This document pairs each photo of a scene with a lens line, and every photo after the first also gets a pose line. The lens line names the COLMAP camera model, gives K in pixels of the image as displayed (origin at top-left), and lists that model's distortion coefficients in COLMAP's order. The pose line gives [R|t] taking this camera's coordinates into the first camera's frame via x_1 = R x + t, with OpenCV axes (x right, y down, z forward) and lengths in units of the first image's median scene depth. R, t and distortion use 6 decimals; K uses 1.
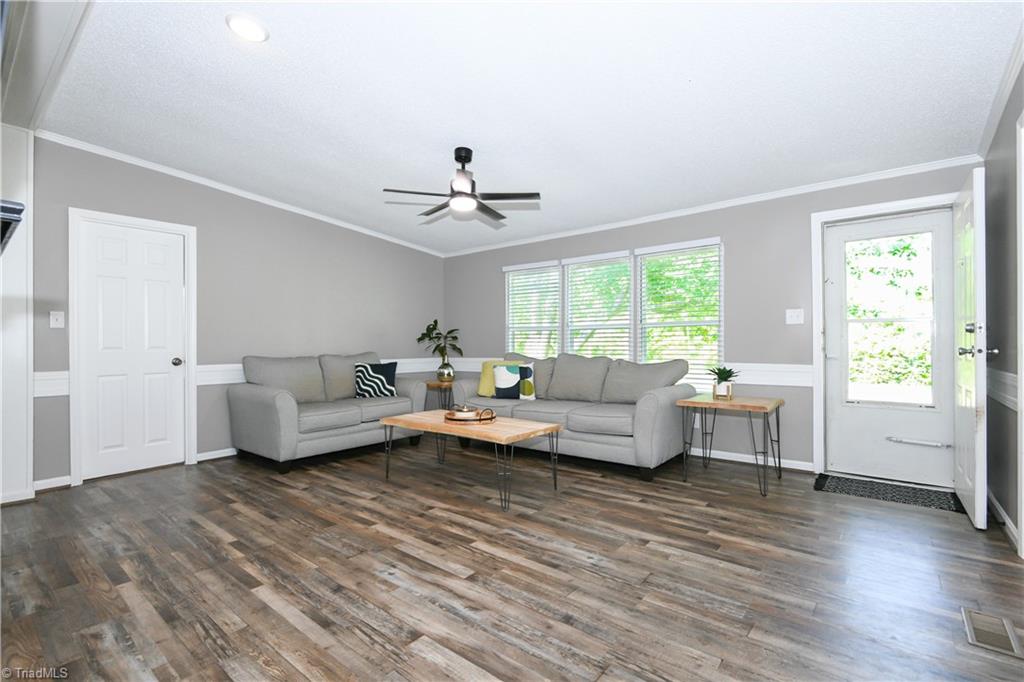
lens RADIAL K [[472.9, 0, 508.3], [0, 472.9, 342.3], [0, 0, 1]] dist [-0.004776, -0.000091]
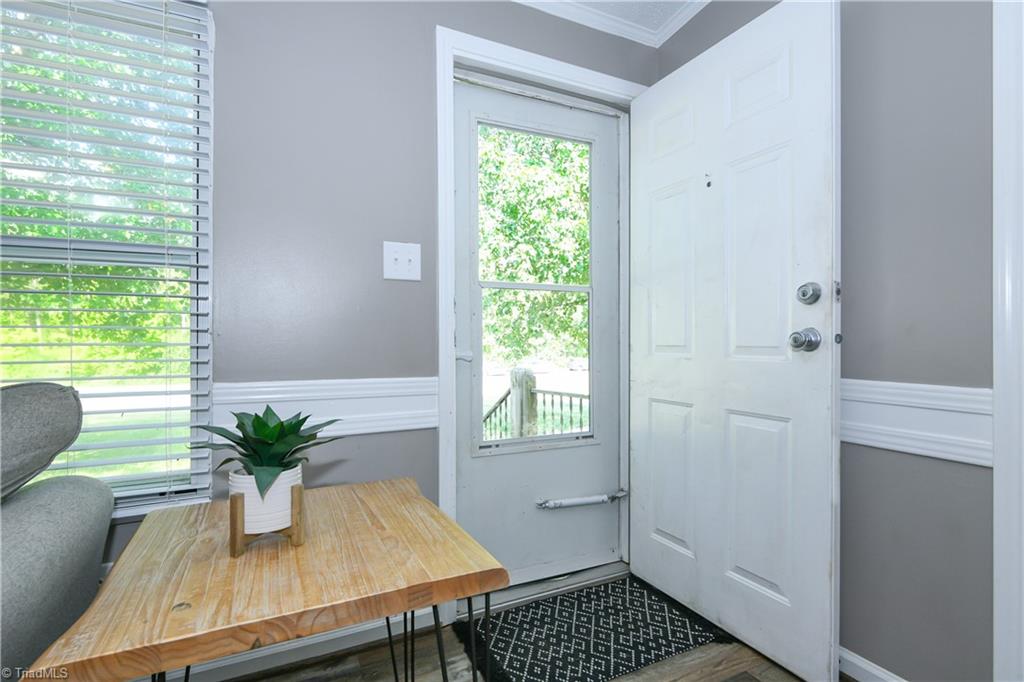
lens RADIAL K [[504.1, 0, 507.6], [0, 504.1, 335.5], [0, 0, 1]] dist [-0.005739, -0.000488]
pose [[0.417636, 0.003723, 0.908607, 0.252120], [-0.009992, 0.999950, 0.000496, 0.009887], [-0.908560, -0.009286, 0.417652, 0.749481]]
